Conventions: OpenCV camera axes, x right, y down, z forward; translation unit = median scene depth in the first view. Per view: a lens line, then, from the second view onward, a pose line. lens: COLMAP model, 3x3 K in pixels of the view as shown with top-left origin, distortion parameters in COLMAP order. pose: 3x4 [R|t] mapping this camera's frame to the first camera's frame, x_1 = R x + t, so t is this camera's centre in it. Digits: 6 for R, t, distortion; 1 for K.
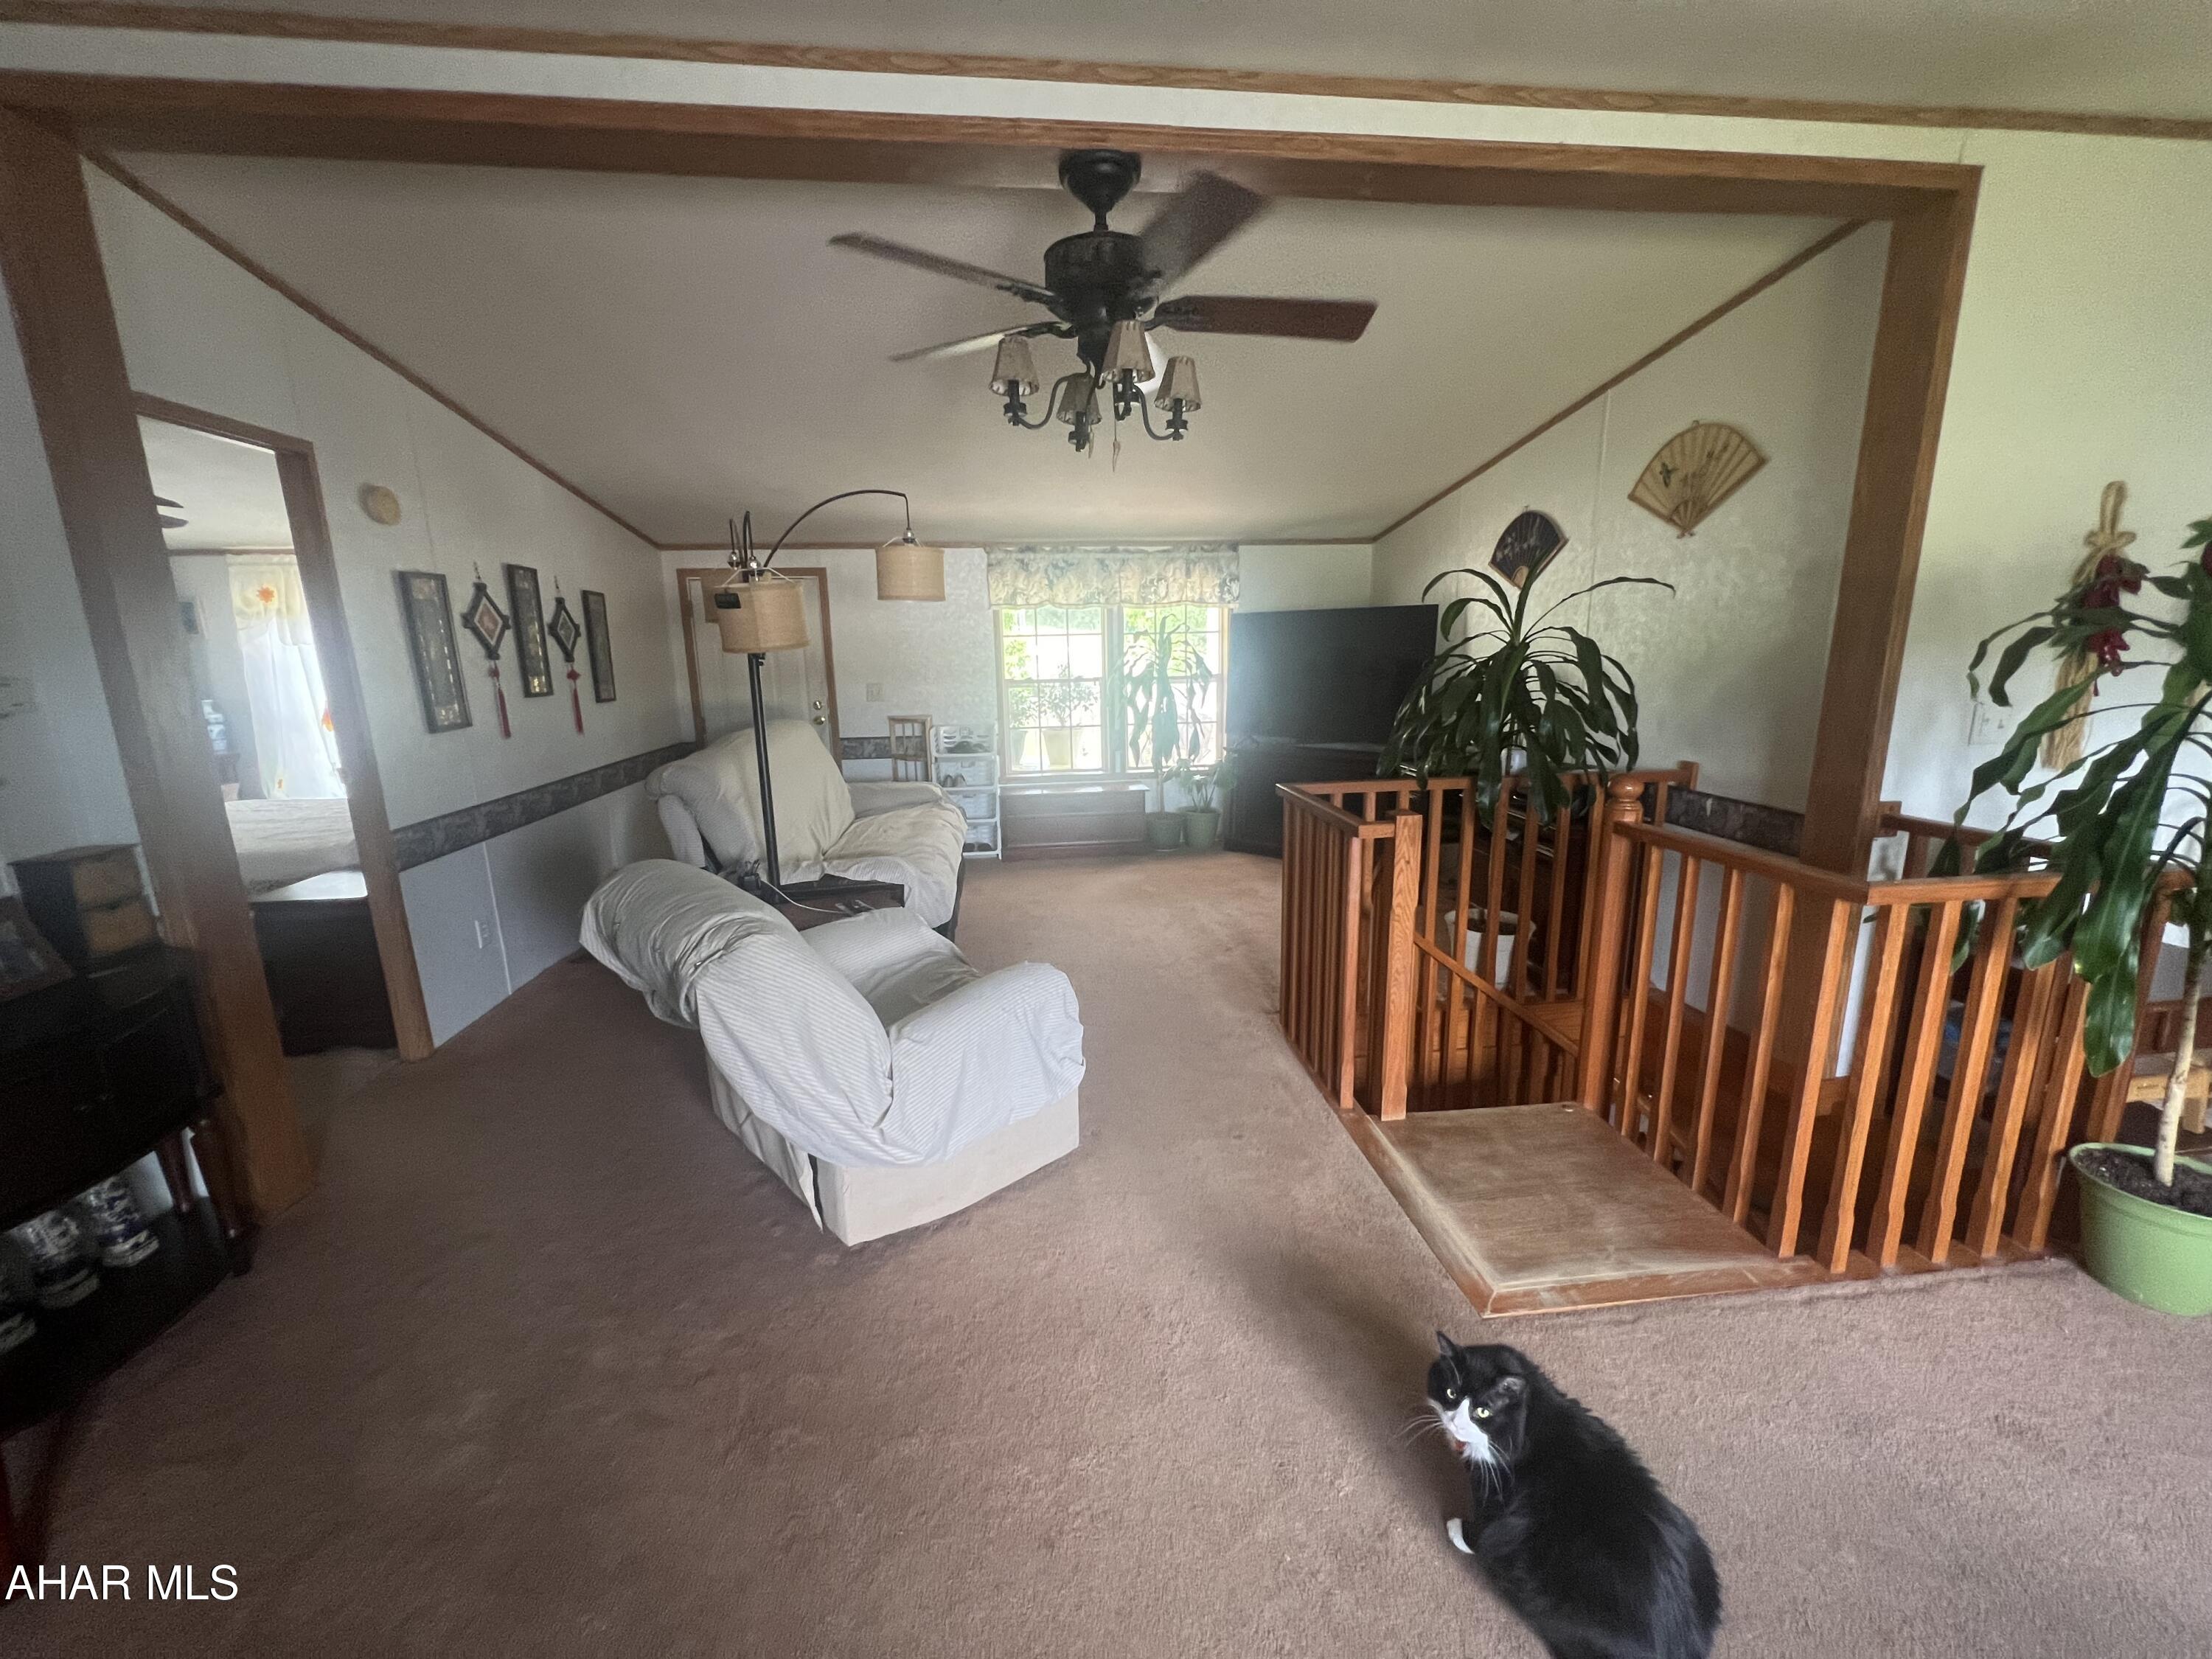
lens RADIAL K [[887.9, 0, 1101.7], [0, 887.9, 829.8], [0, 0, 1]] dist [-0.000195, 0.000131]
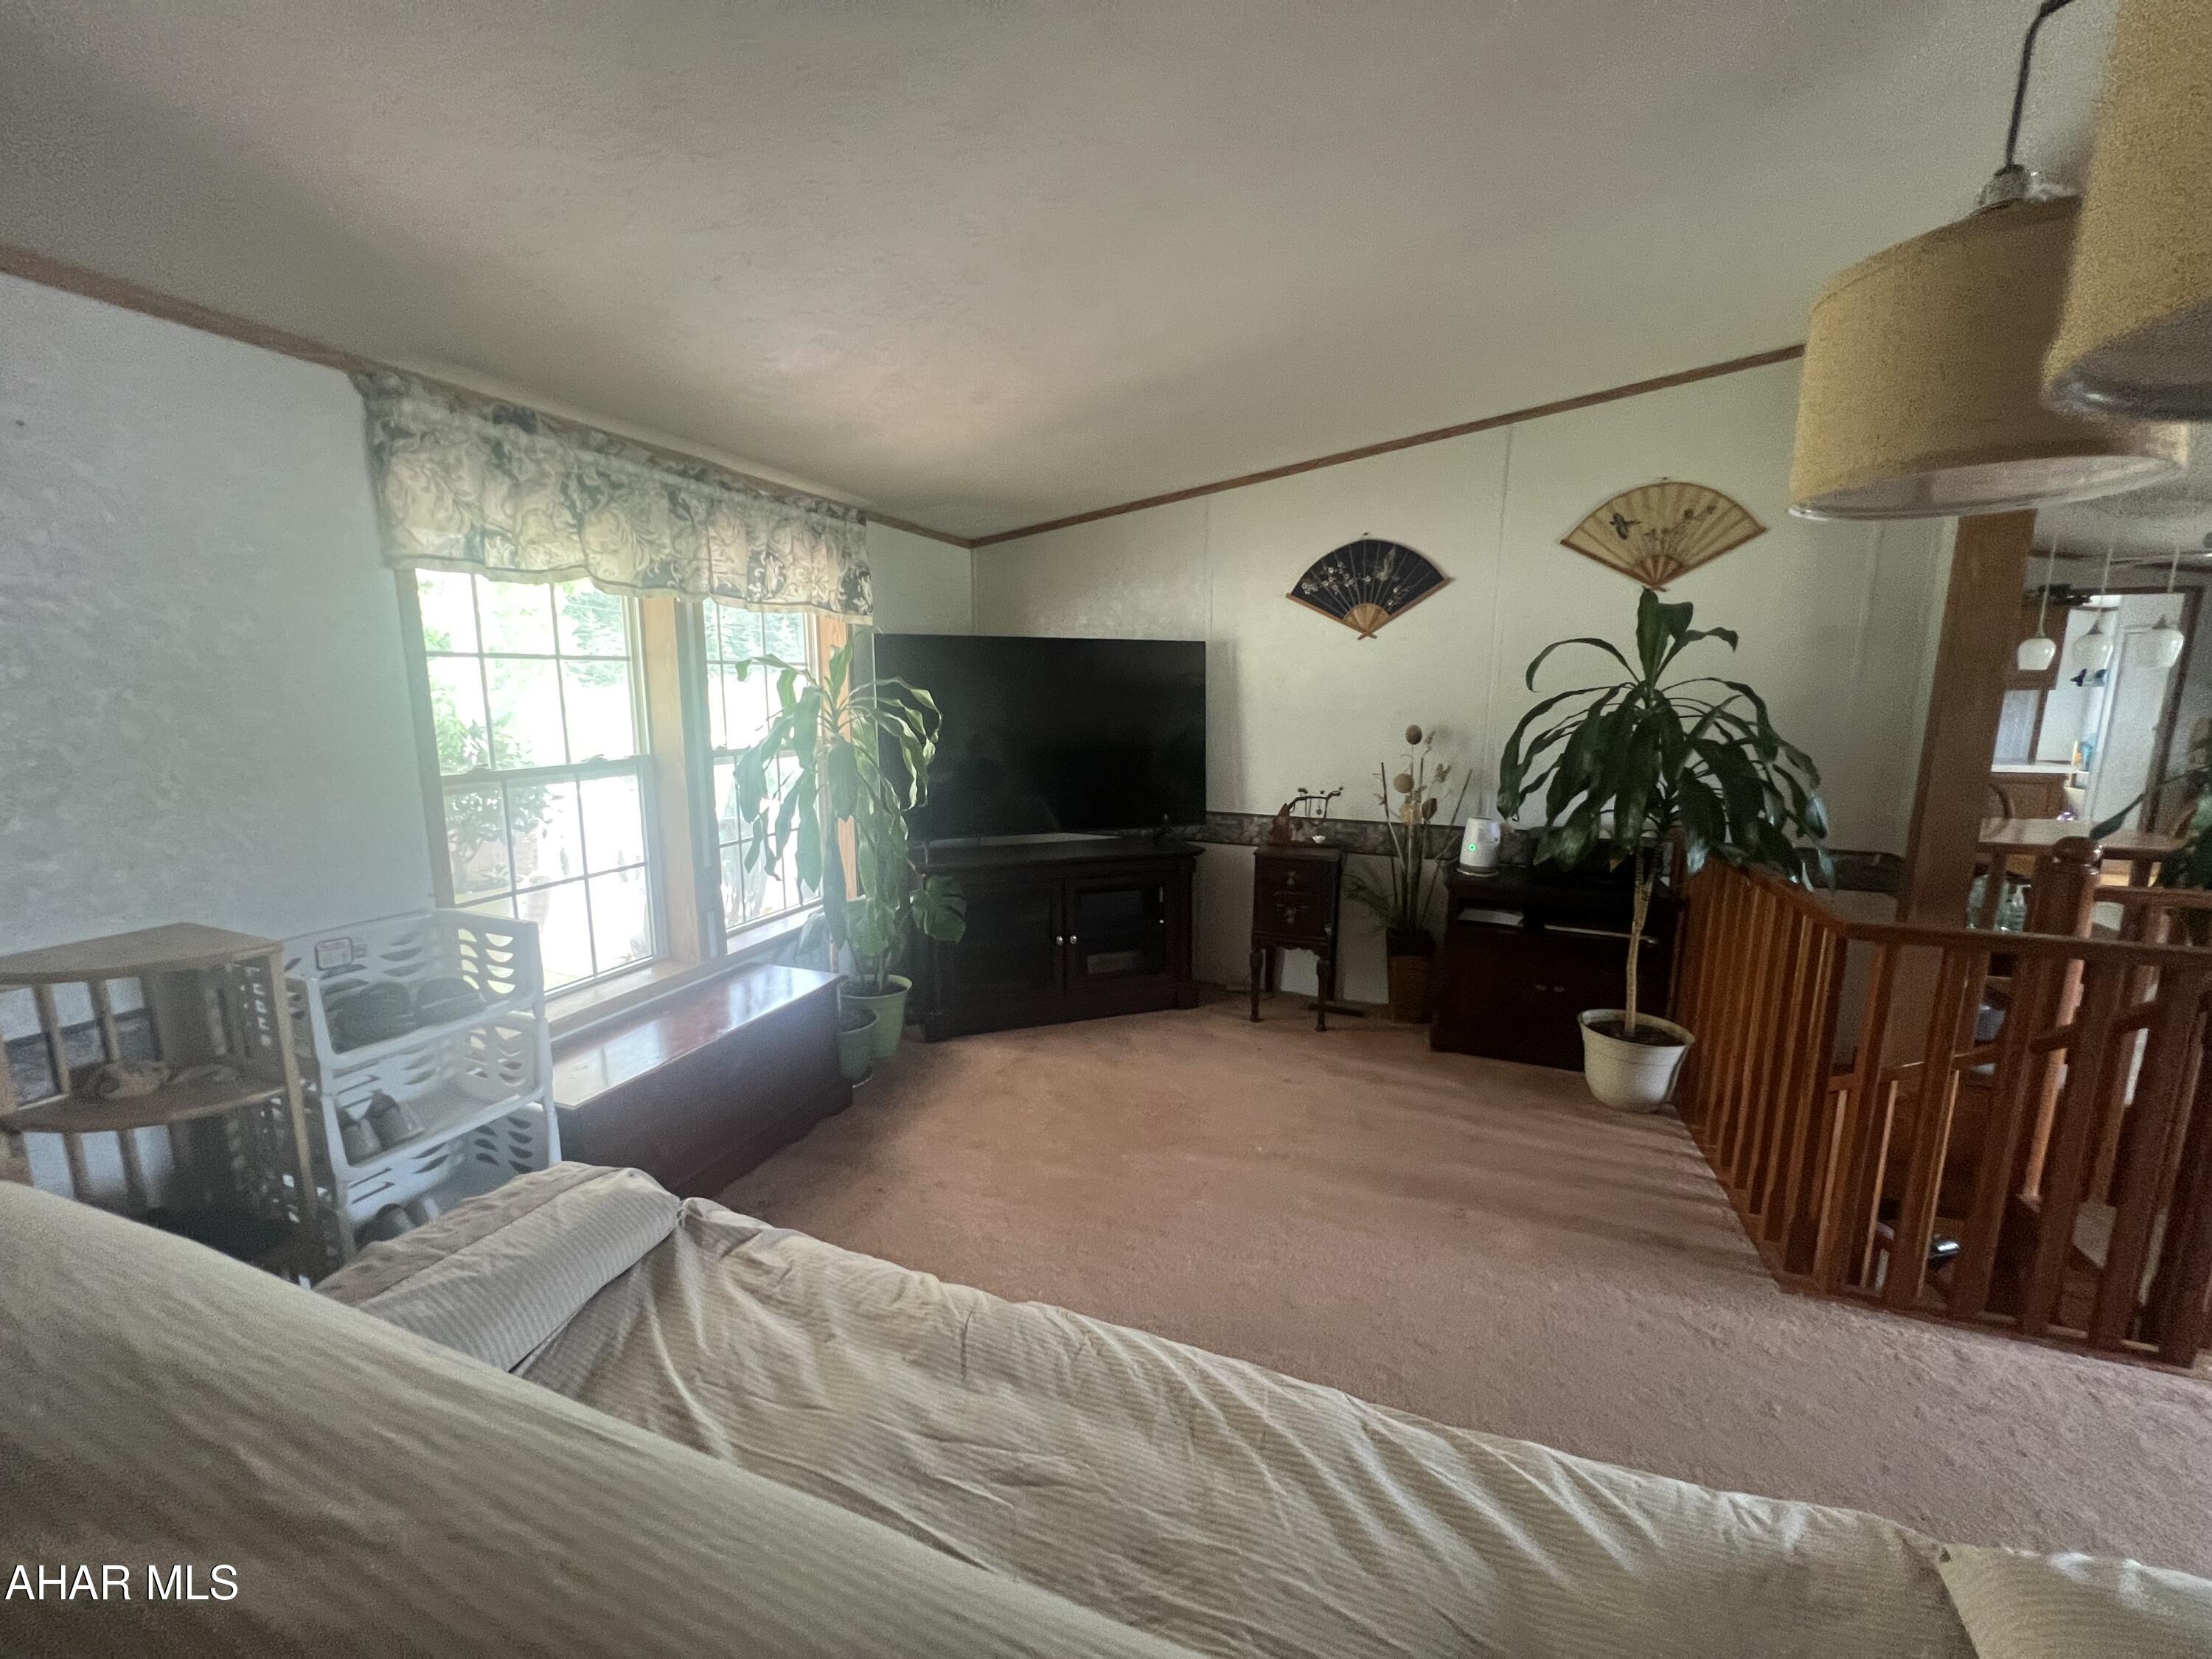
lens RADIAL K [[887.9, 0, 1101.7], [0, 887.9, 829.8], [0, 0, 1]] dist [-0.000195, 0.000131]
pose [[0.453390, -0.125903, 0.882375, -0.314388], [0.169228, 0.984126, 0.053468, -0.130636], [-0.875100, 0.125081, 0.467499, 0.645579]]
